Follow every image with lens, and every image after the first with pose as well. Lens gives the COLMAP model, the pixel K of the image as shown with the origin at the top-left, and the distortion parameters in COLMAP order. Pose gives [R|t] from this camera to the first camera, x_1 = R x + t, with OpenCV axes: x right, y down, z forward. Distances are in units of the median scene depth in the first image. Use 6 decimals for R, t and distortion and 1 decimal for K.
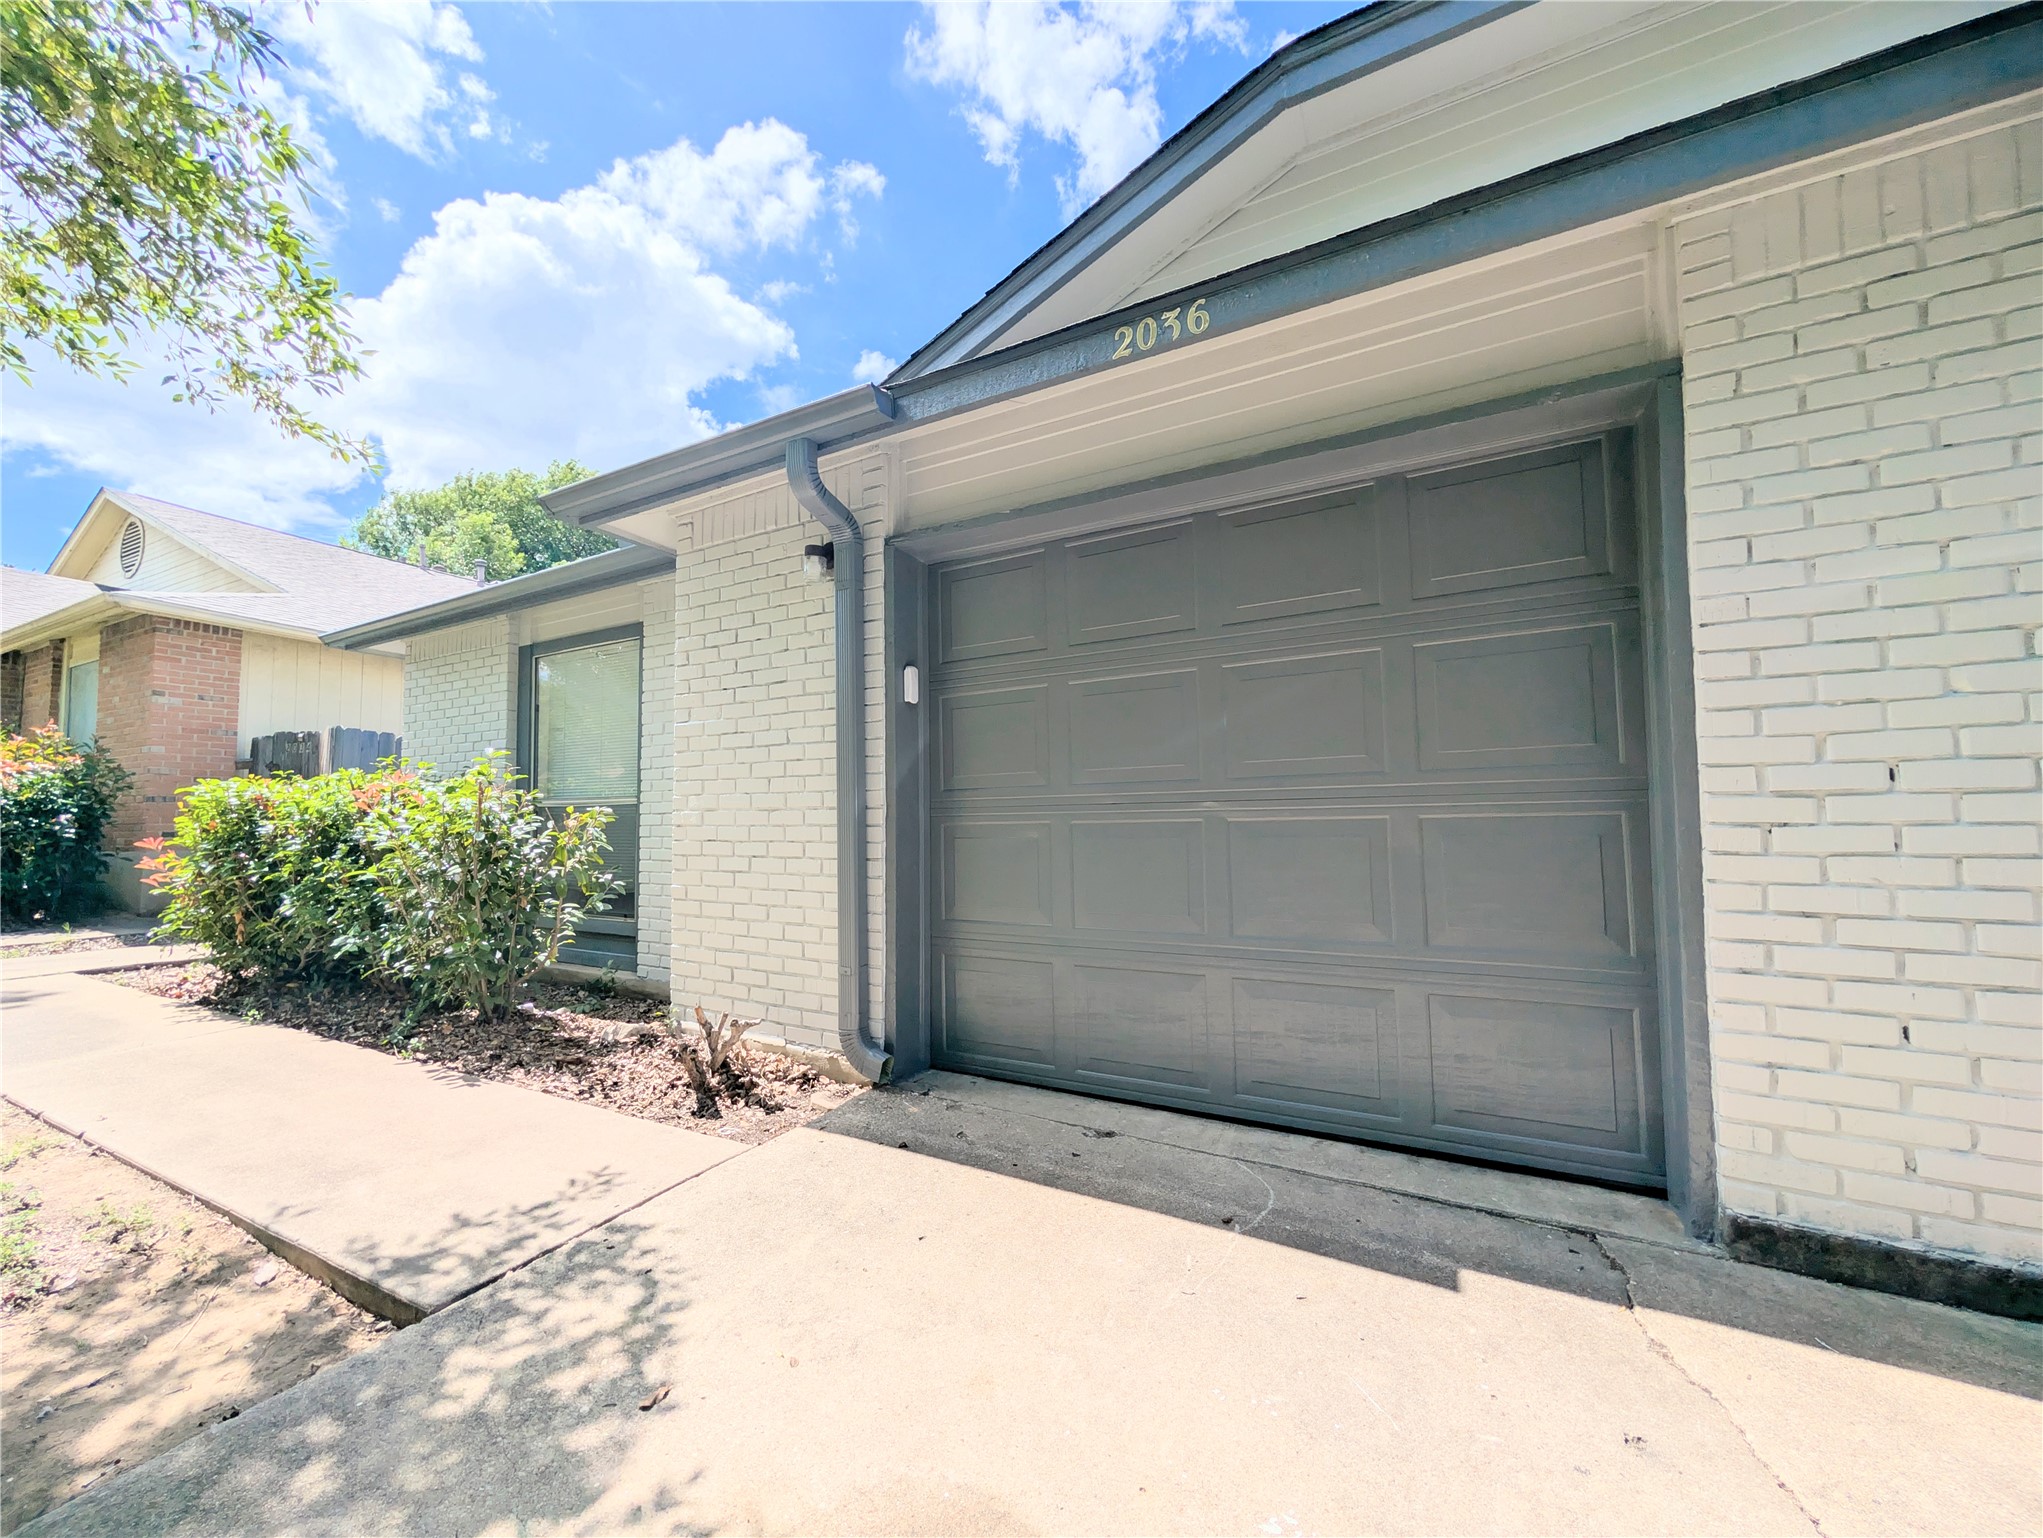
lens RADIAL K [[789.7, 0, 1010.6], [0, 789.7, 782.1], [0, 0, 1]] dist [-0.000422, 0.000157]
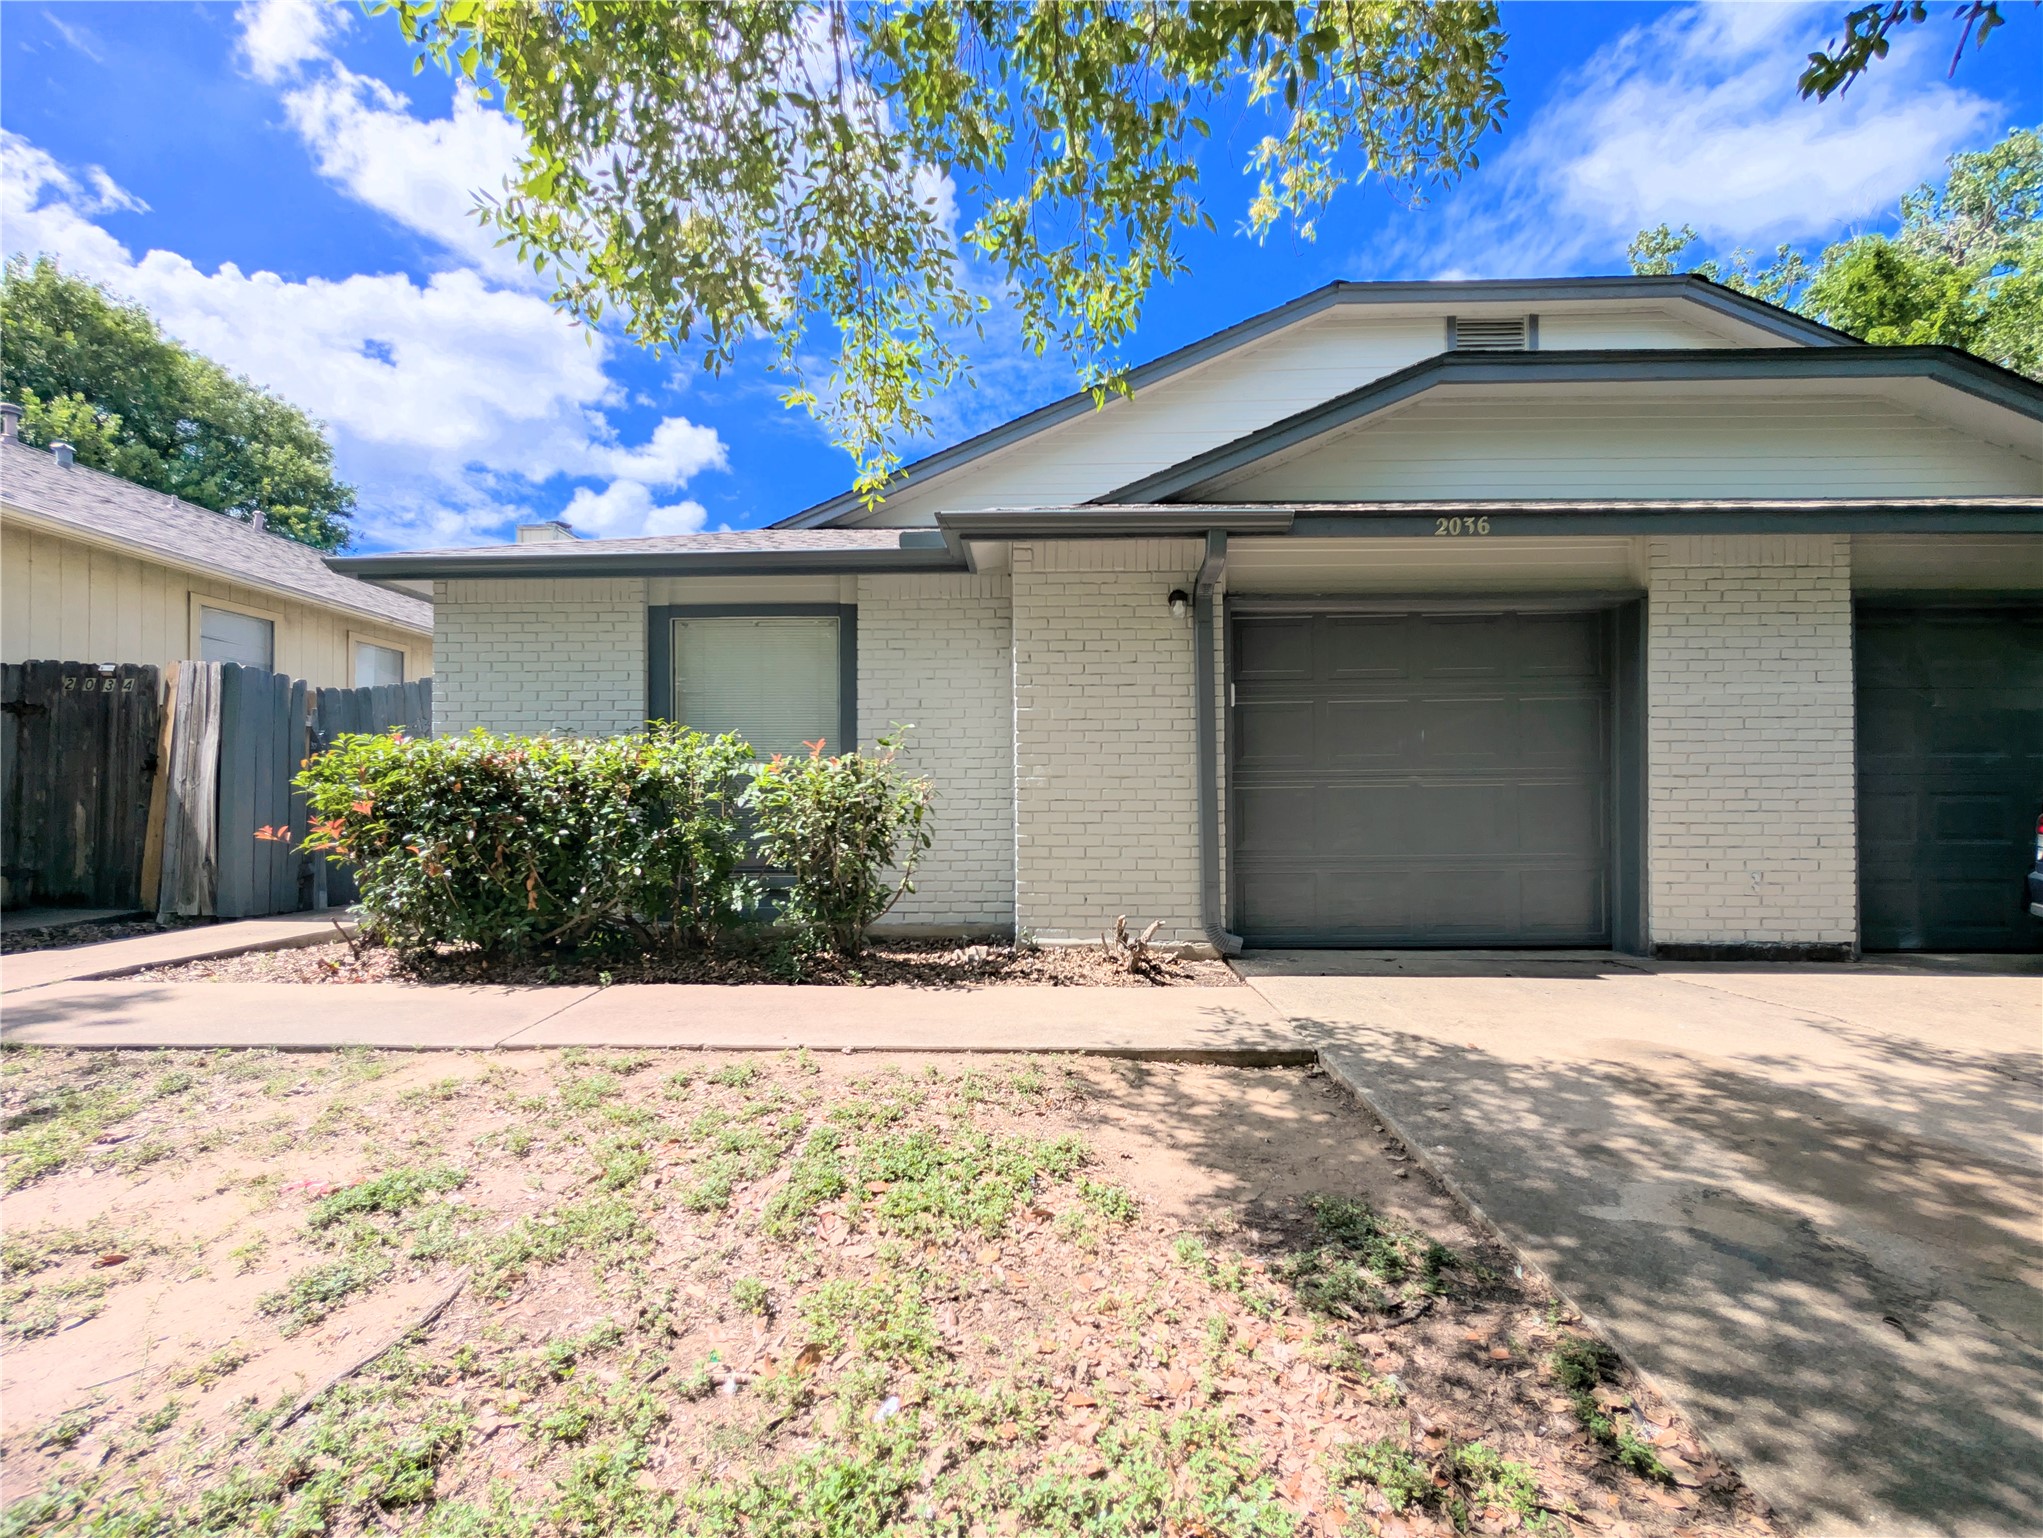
lens RADIAL K [[791.7, 0, 1019.9], [0, 791.7, 786.9], [0, 0, 1]] dist [-0.001437, -0.000029]
pose [[0.882894, 0.006777, 0.469523, -1.955452], [-0.025990, 0.999068, 0.034450, 0.015978], [-0.468852, -0.042619, 0.882248, -0.237851]]
